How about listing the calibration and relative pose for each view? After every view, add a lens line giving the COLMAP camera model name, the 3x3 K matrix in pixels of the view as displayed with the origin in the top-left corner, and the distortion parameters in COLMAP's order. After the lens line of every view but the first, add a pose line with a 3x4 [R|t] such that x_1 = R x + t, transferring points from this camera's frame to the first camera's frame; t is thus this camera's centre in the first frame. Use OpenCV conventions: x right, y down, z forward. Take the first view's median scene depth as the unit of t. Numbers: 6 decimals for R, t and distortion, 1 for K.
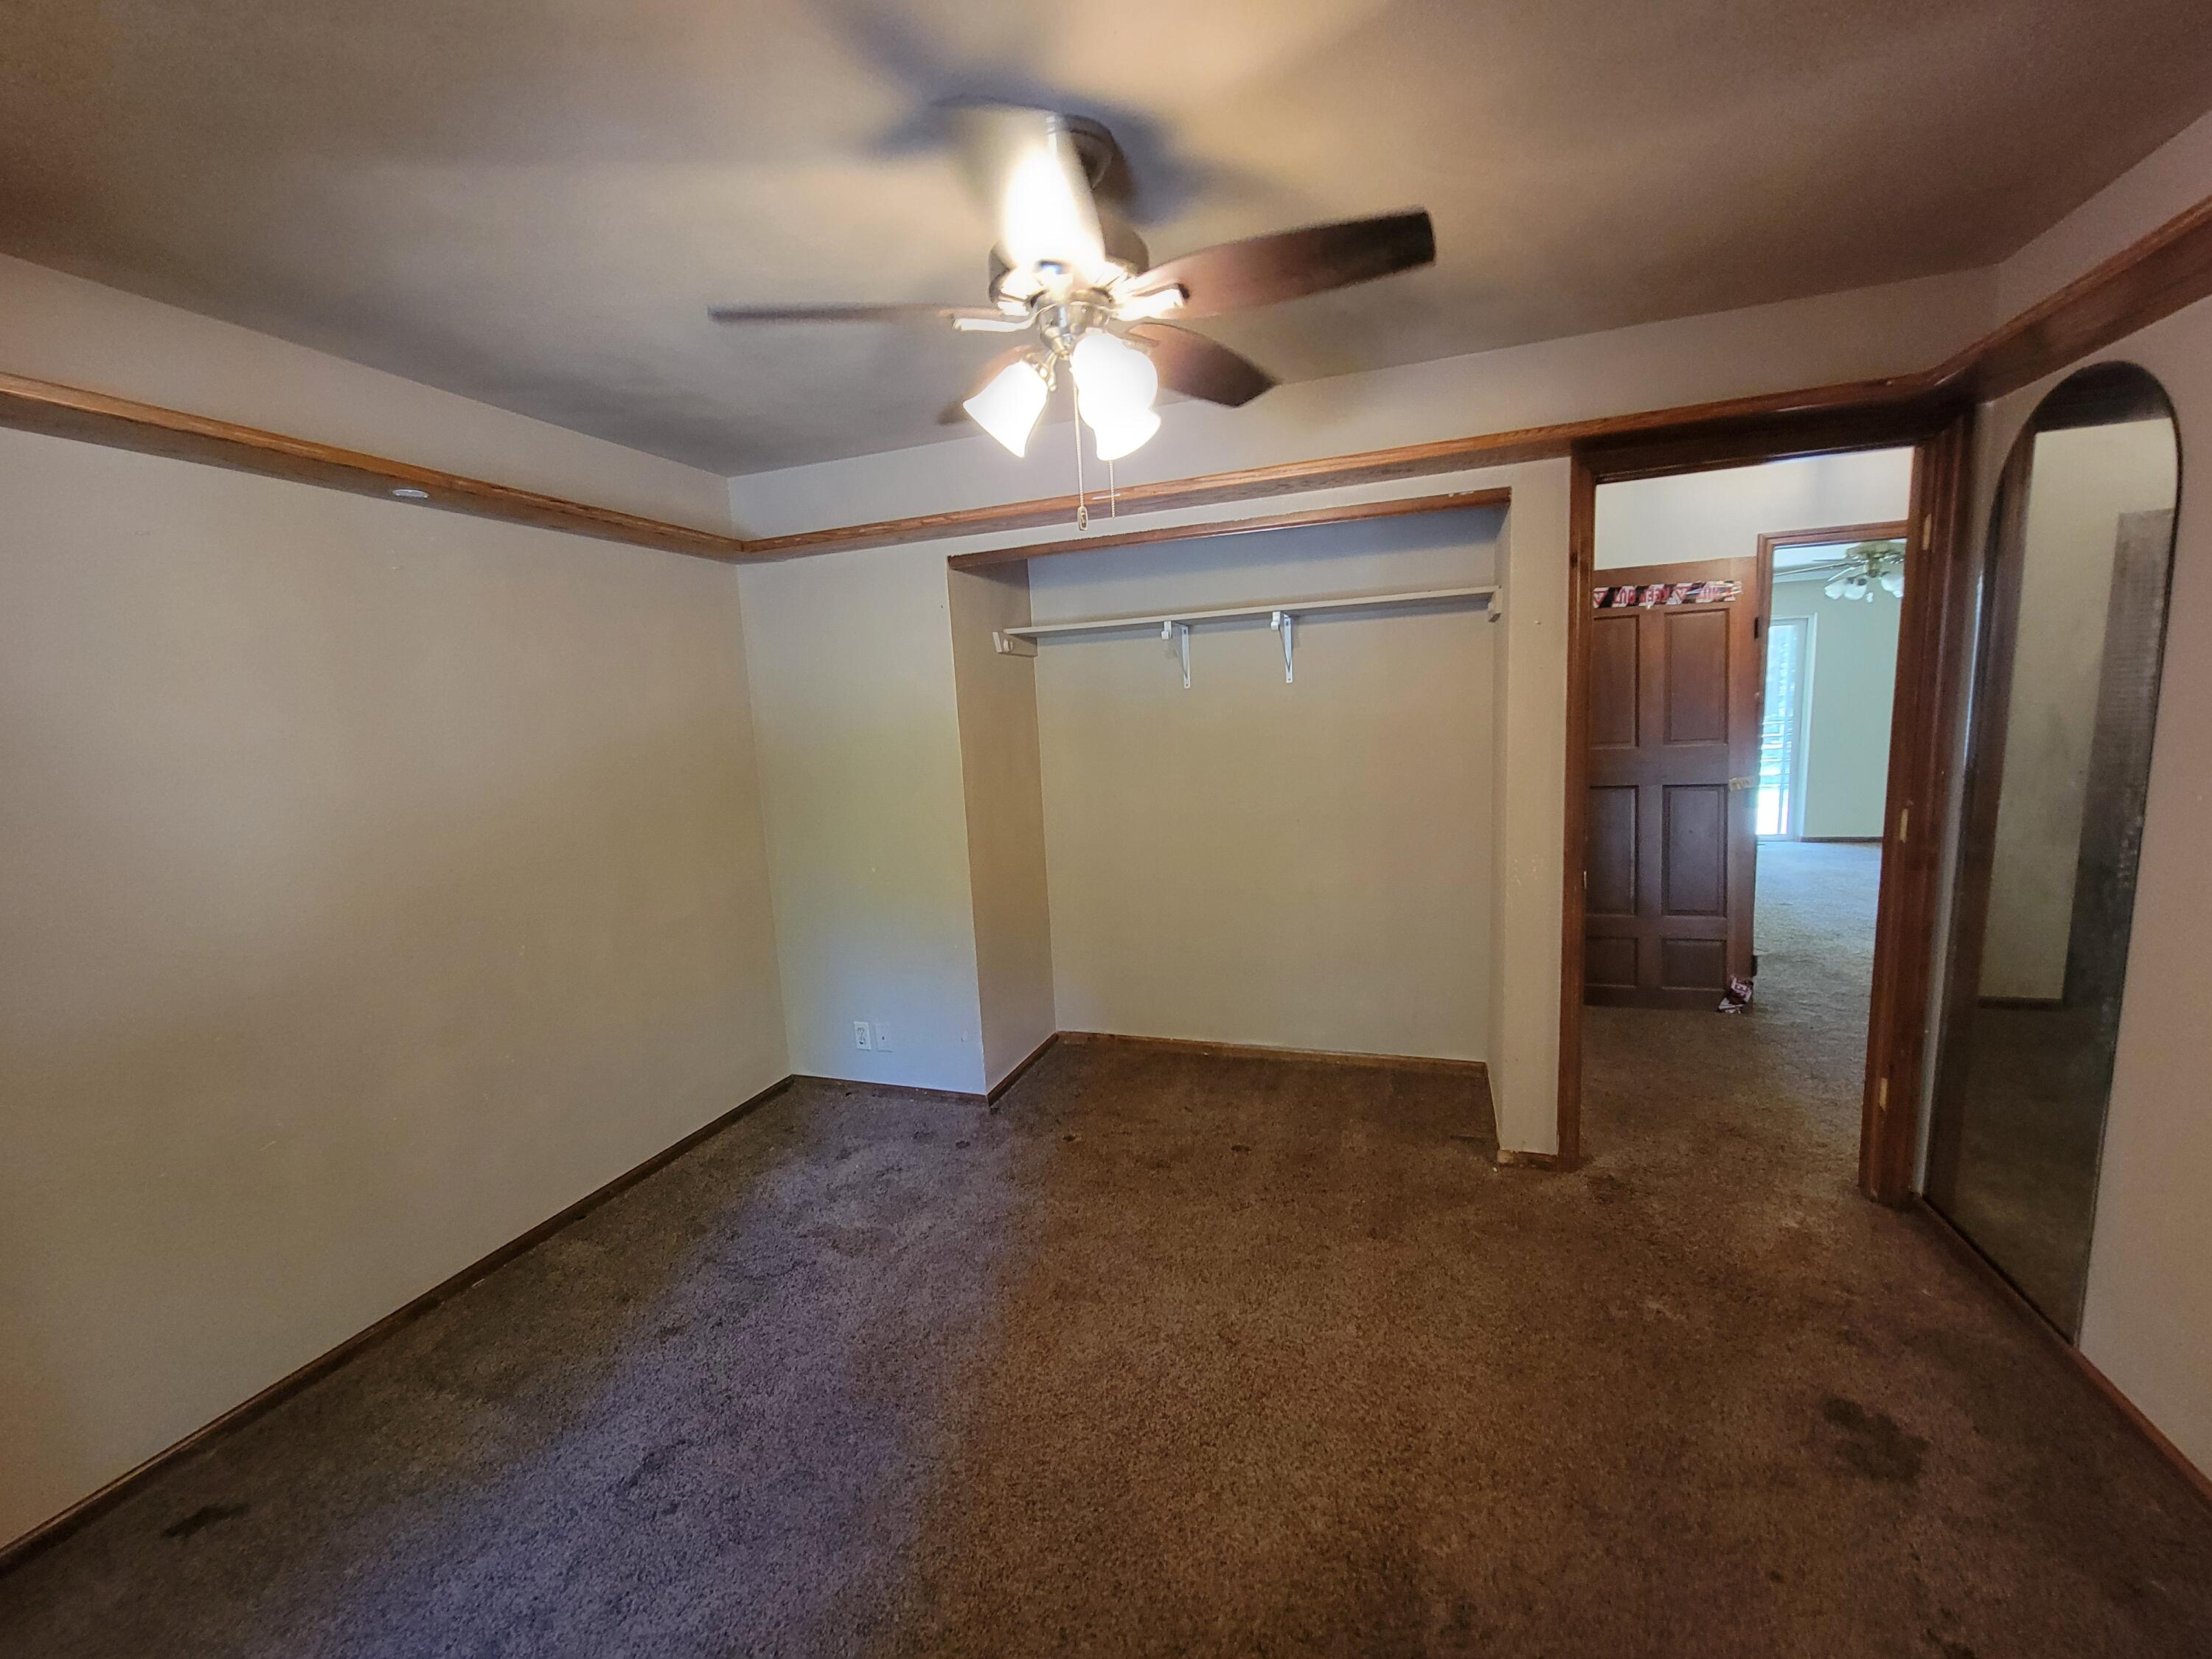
lens RADIAL K [[903.4, 0, 1121.4], [0, 903.4, 829.8], [0, 0, 1]] dist [-0.000607, 0.000247]
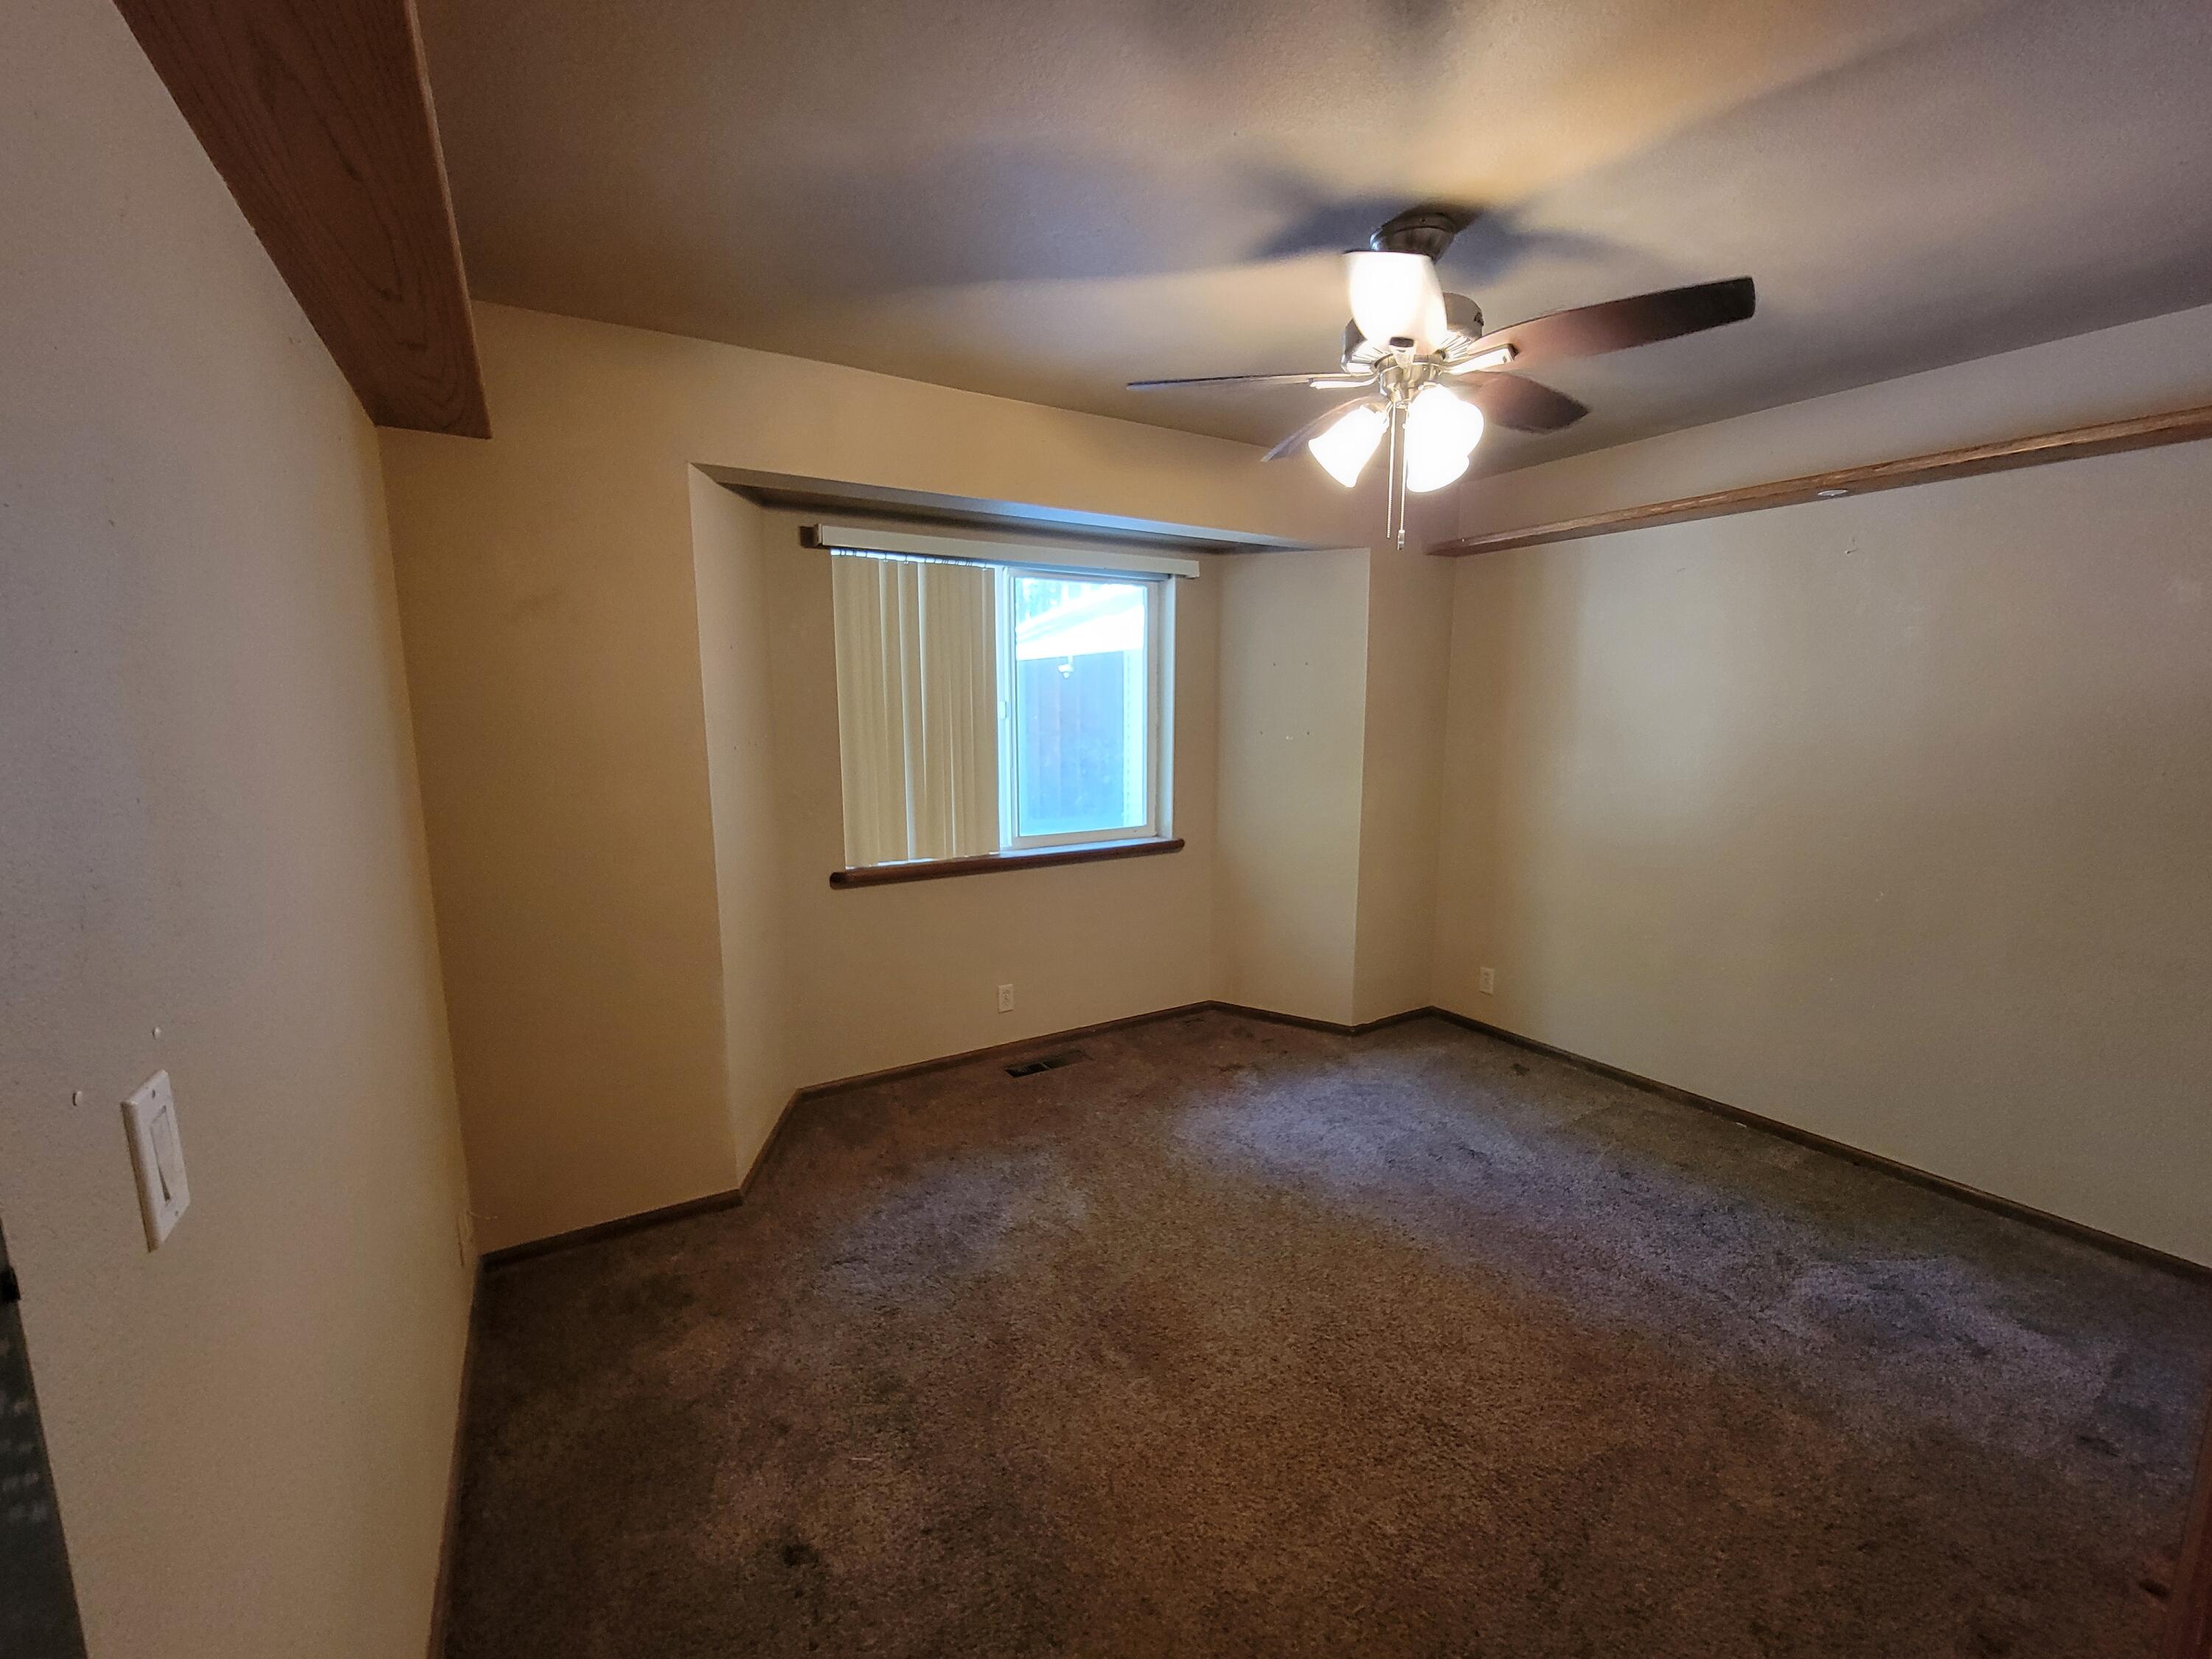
lens RADIAL K [[903.4, 0, 1104.1], [0, 903.4, 831.6], [0, 0, 1]] dist [-0.000607, 0.000247]
pose [[-0.636547, 0.159190, -0.754630, 0.819495], [-0.067079, 0.963330, 0.259798, -0.185696], [0.768315, 0.215993, -0.602527, 1.053755]]
